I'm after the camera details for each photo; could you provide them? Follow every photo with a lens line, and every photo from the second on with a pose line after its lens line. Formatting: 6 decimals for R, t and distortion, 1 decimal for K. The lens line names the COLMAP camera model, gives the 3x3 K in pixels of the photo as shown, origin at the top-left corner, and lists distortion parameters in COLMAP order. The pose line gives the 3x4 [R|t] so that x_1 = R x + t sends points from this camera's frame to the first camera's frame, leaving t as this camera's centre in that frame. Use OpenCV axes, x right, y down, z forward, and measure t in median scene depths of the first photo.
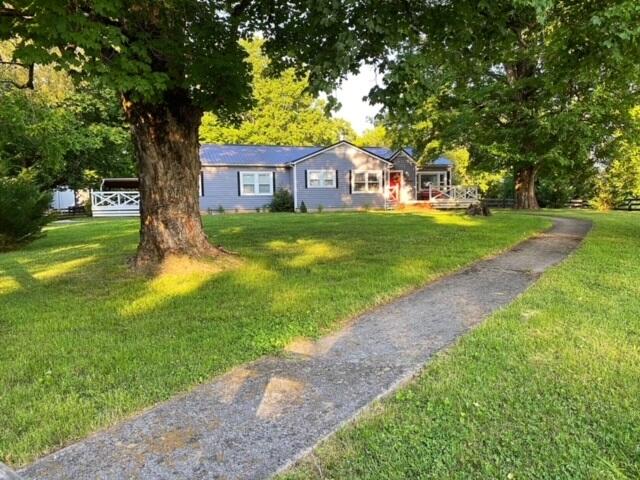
lens RADIAL K [[490.6, 0, 319.7], [0, 490.6, 242.5], [0, 0, 1]] dist [0.036459, -0.016905]
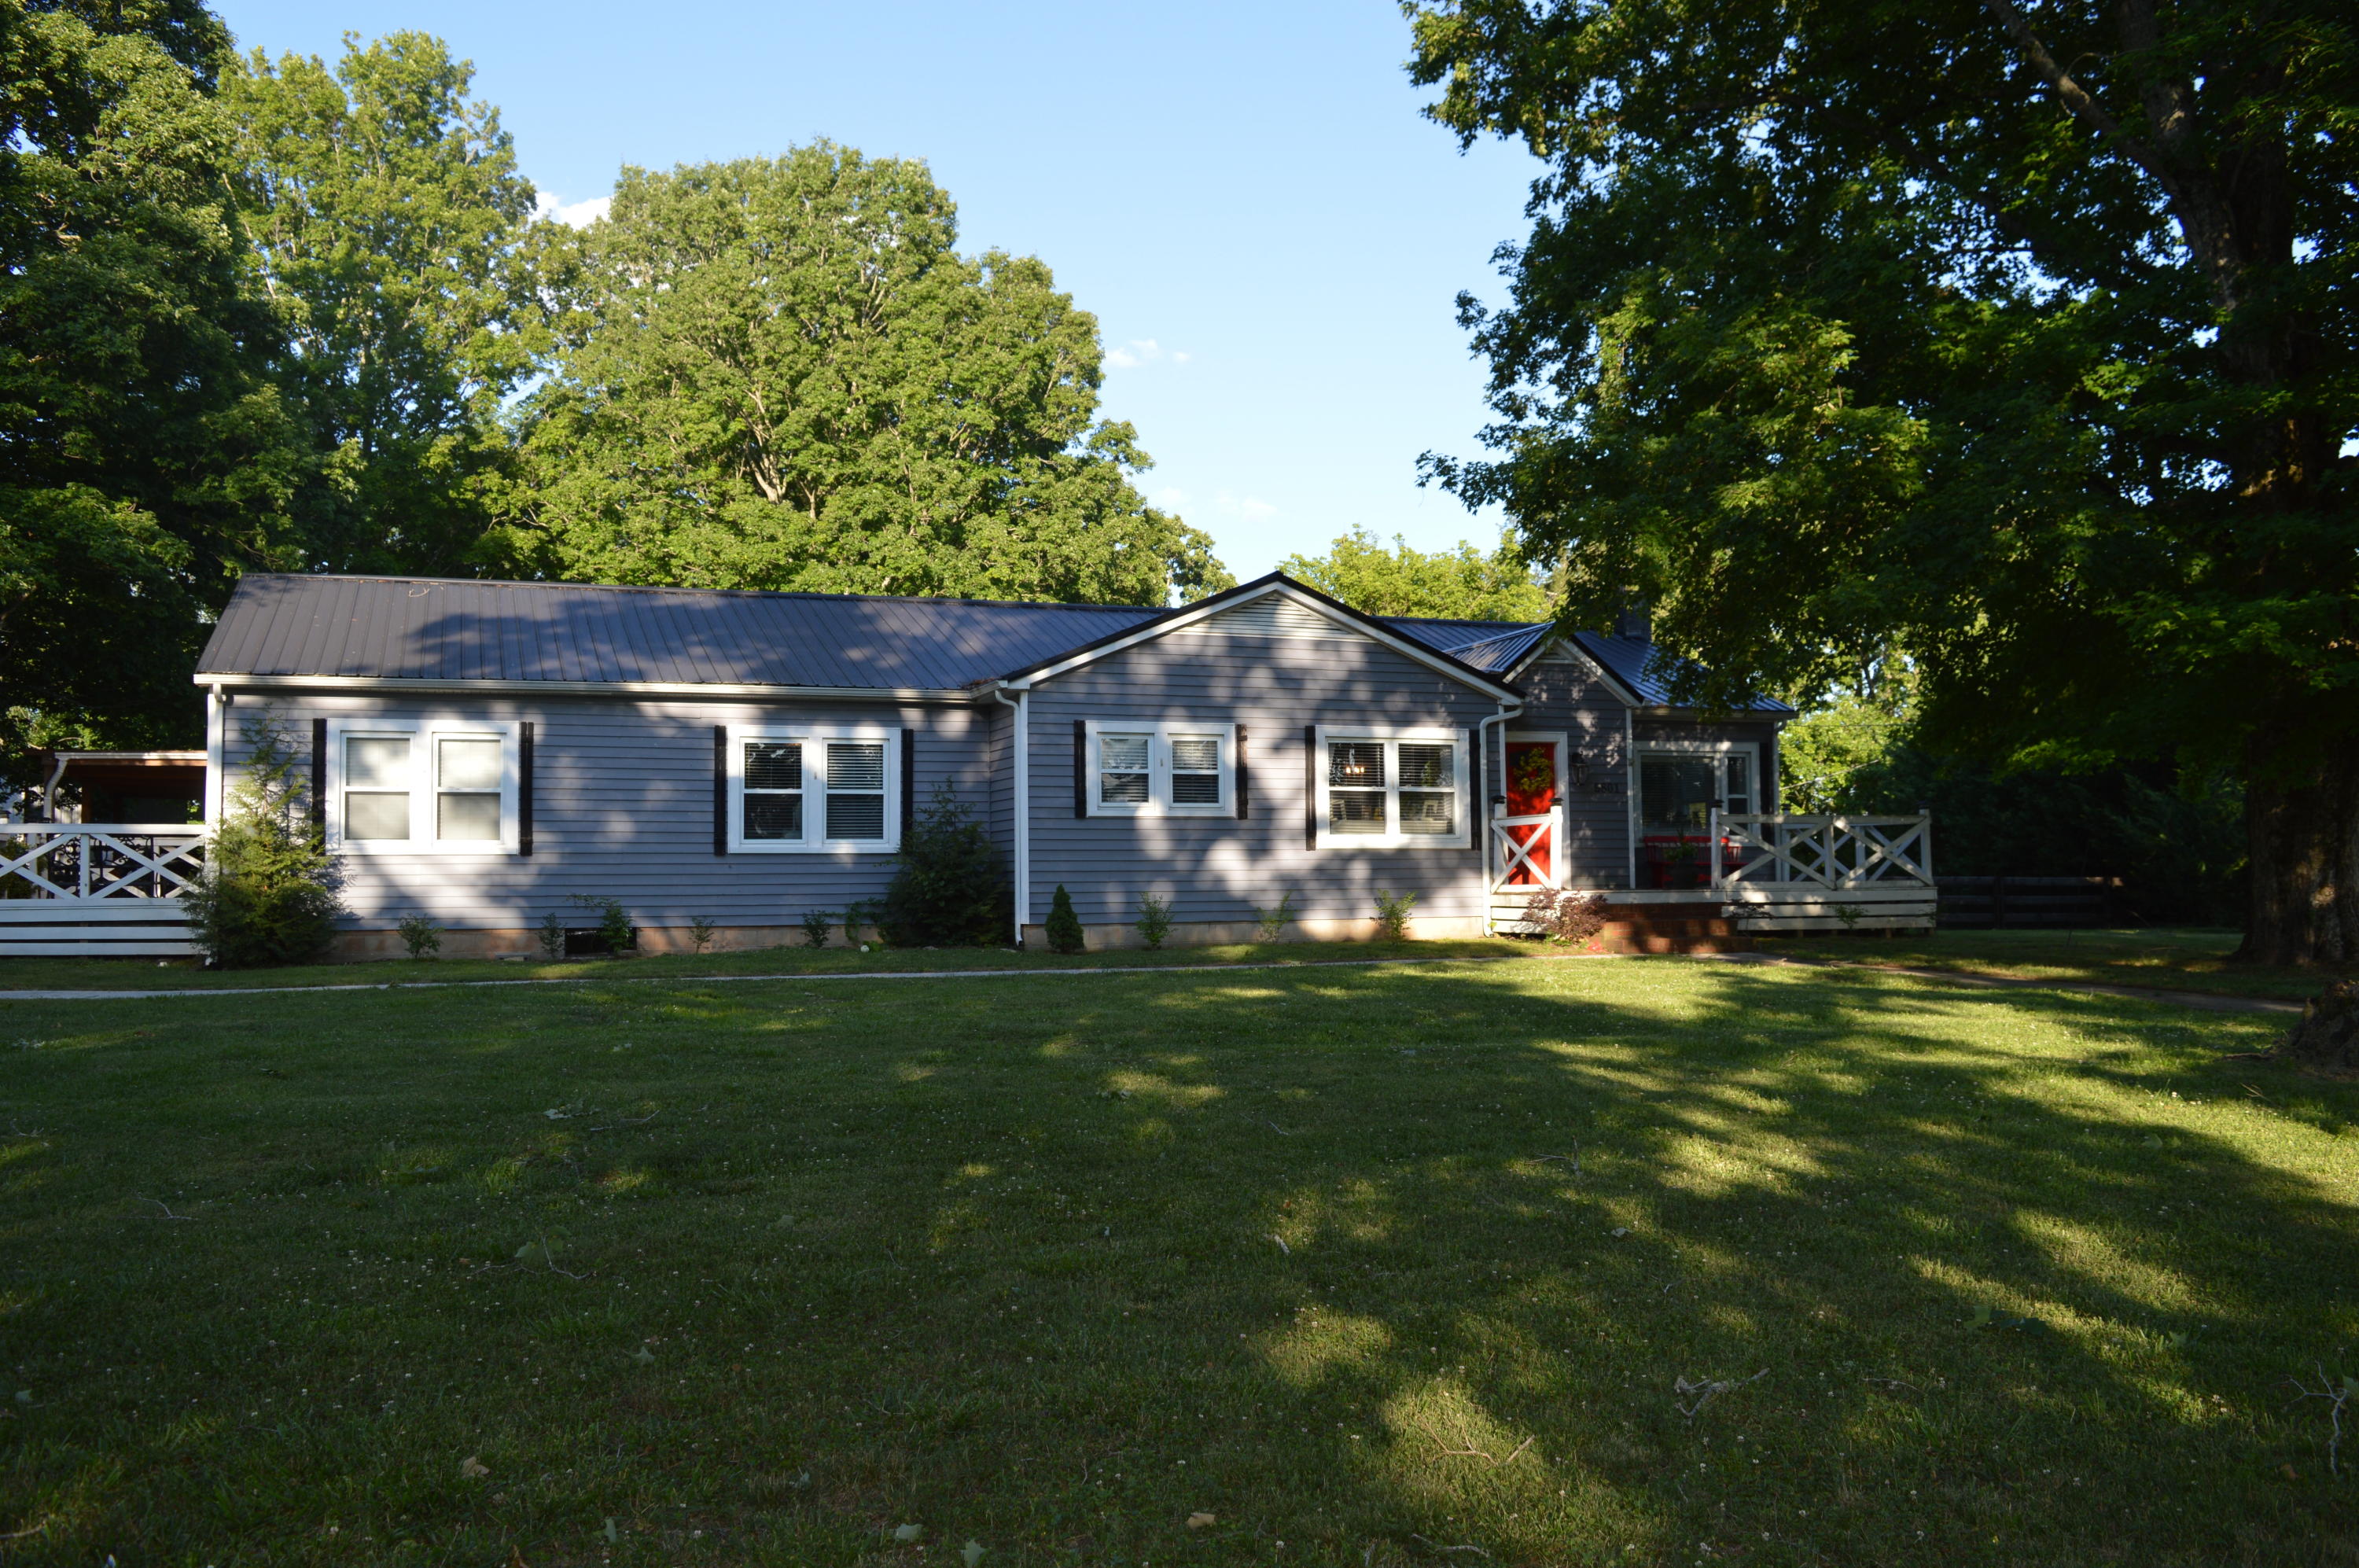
lens RADIAL K [[1875.6, 0, 1156.0], [0, 1875.6, 775.6], [0, 0, 1]] dist [-0.068577, 0.024290]
pose [[0.998751, 0.014521, 0.047802, -0.019520], [-0.008794, 0.992987, -0.117900, -0.025667], [-0.049179, 0.117332, 0.991874, 0.170795]]
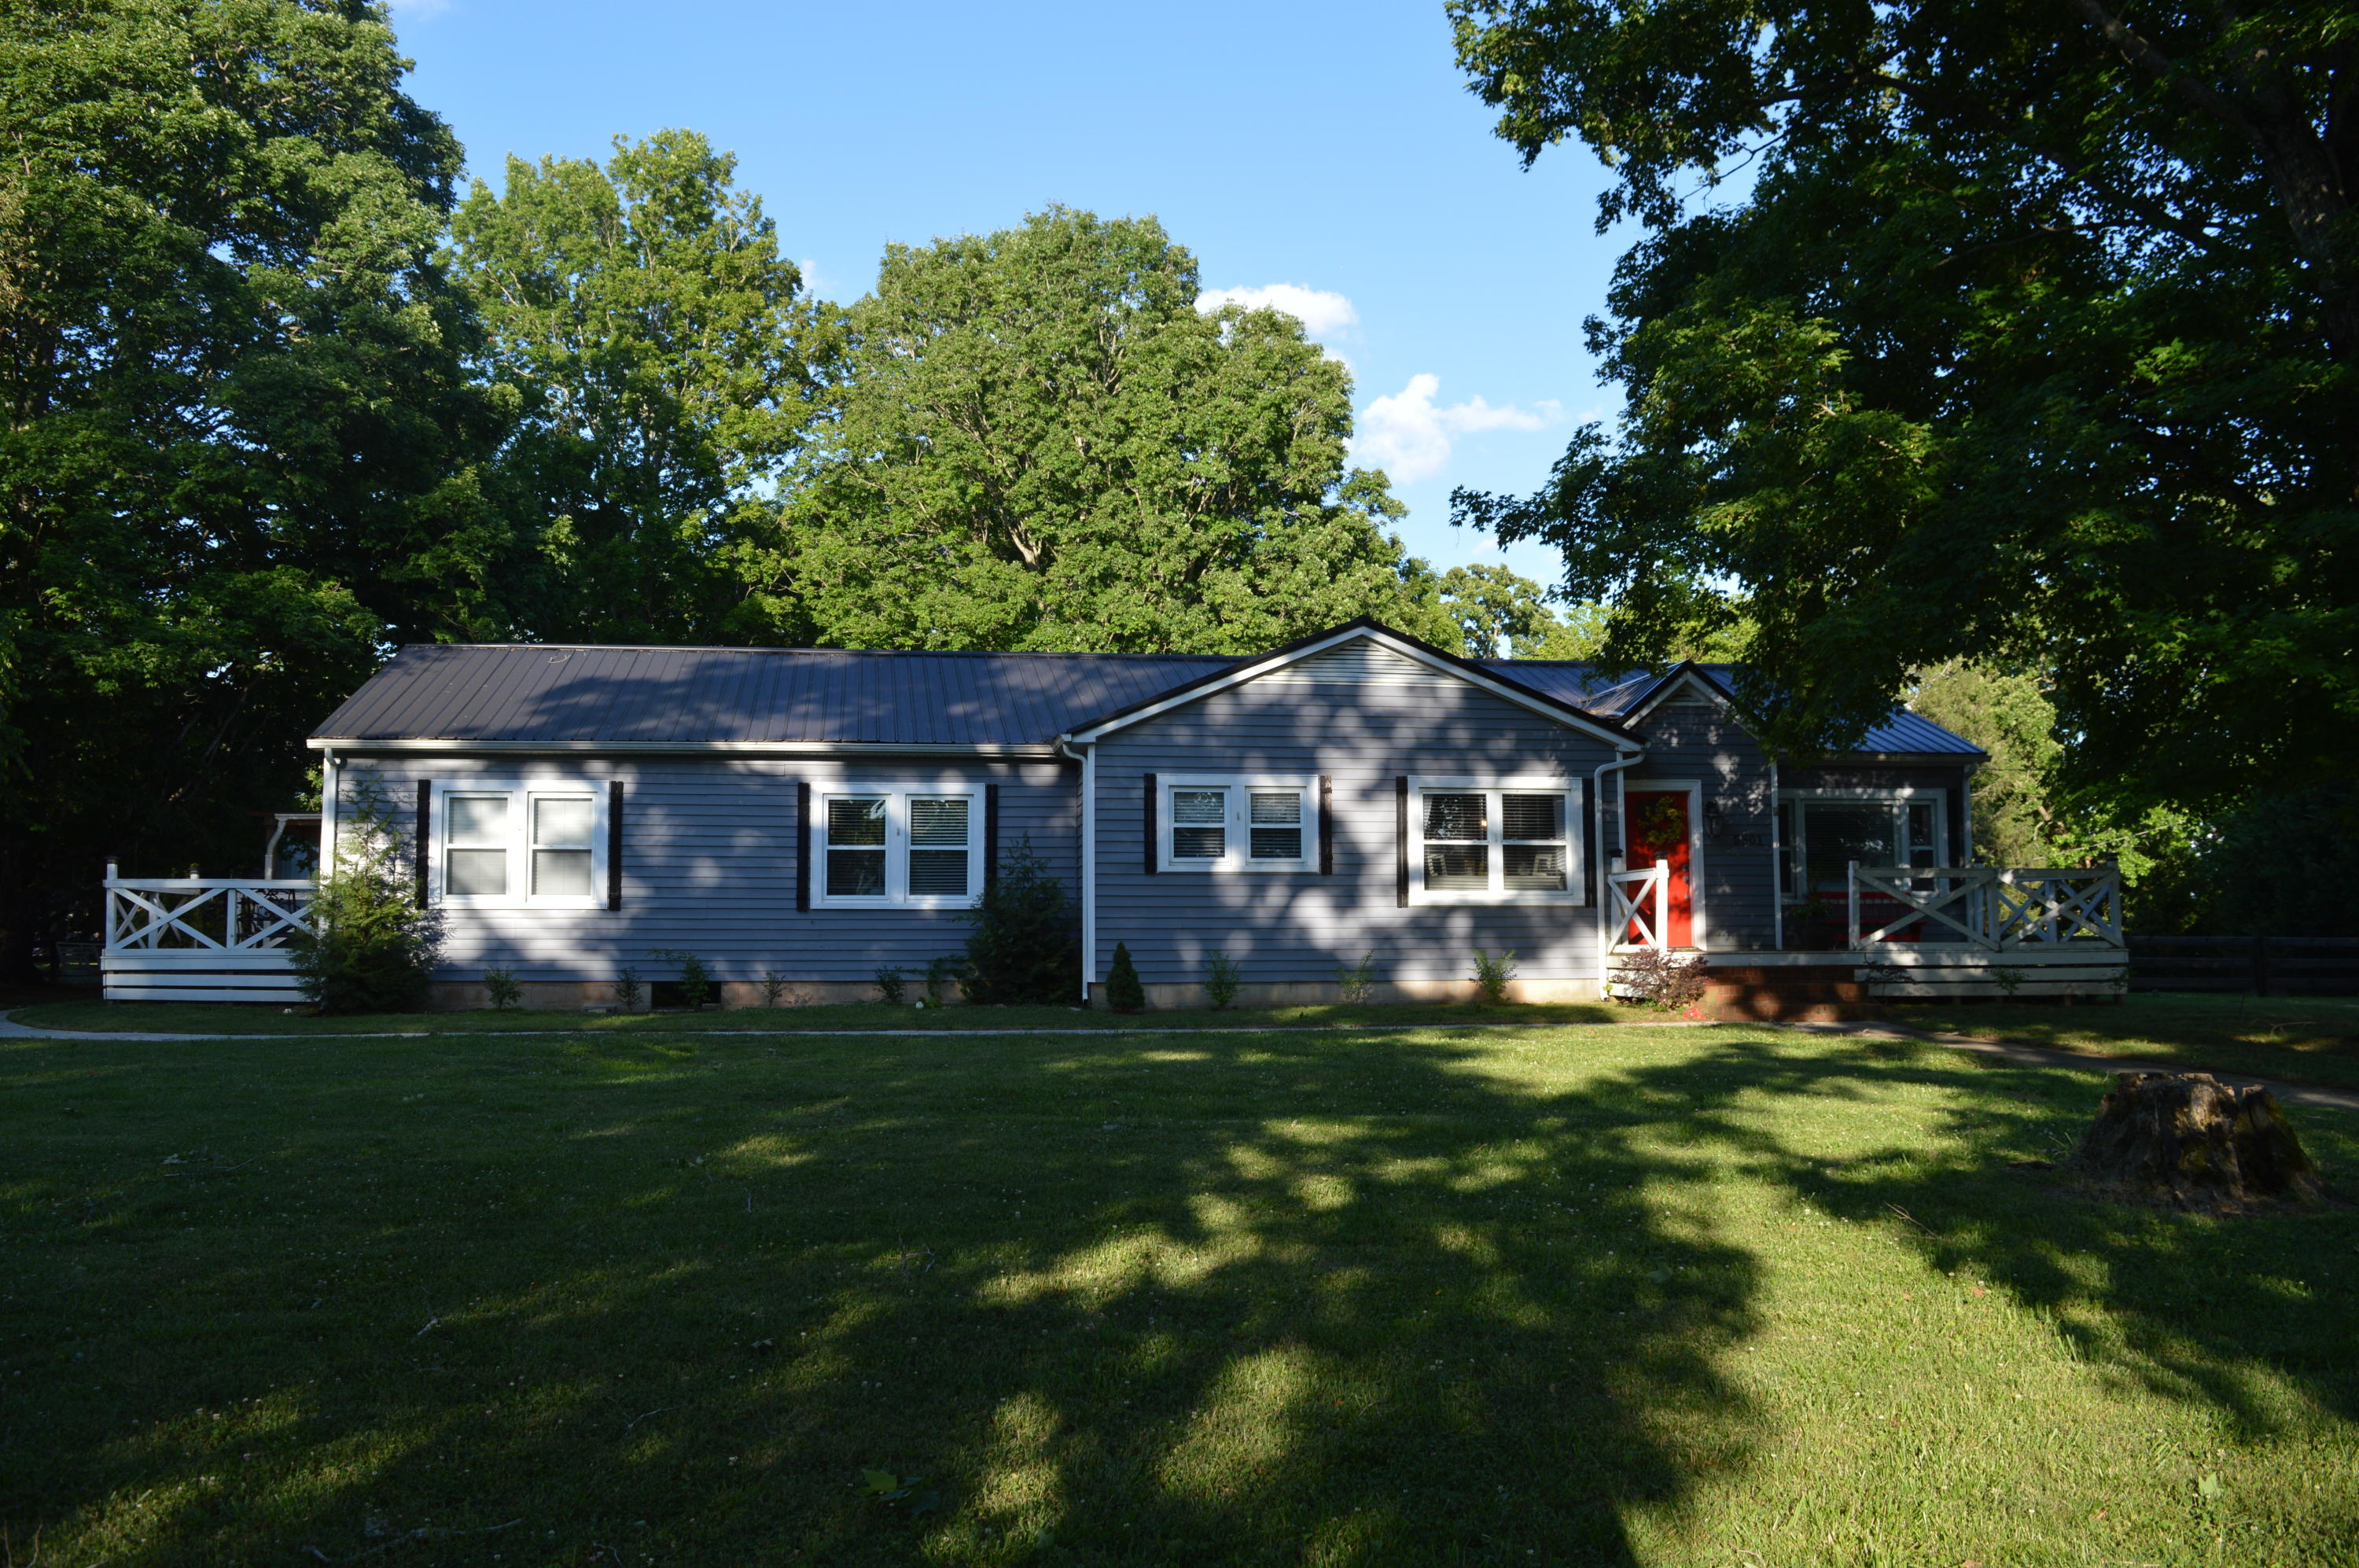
lens RADIAL K [[1875.6, 0, 1168.3], [0, 1875.6, 784.0], [0, 0, 1]] dist [-0.068577, 0.024290]
pose [[0.988416, 0.005015, -0.151685, 0.050428], [-0.026366, 0.989931, -0.139074, -0.027909], [0.149460, 0.141462, 0.978596, 0.185415]]
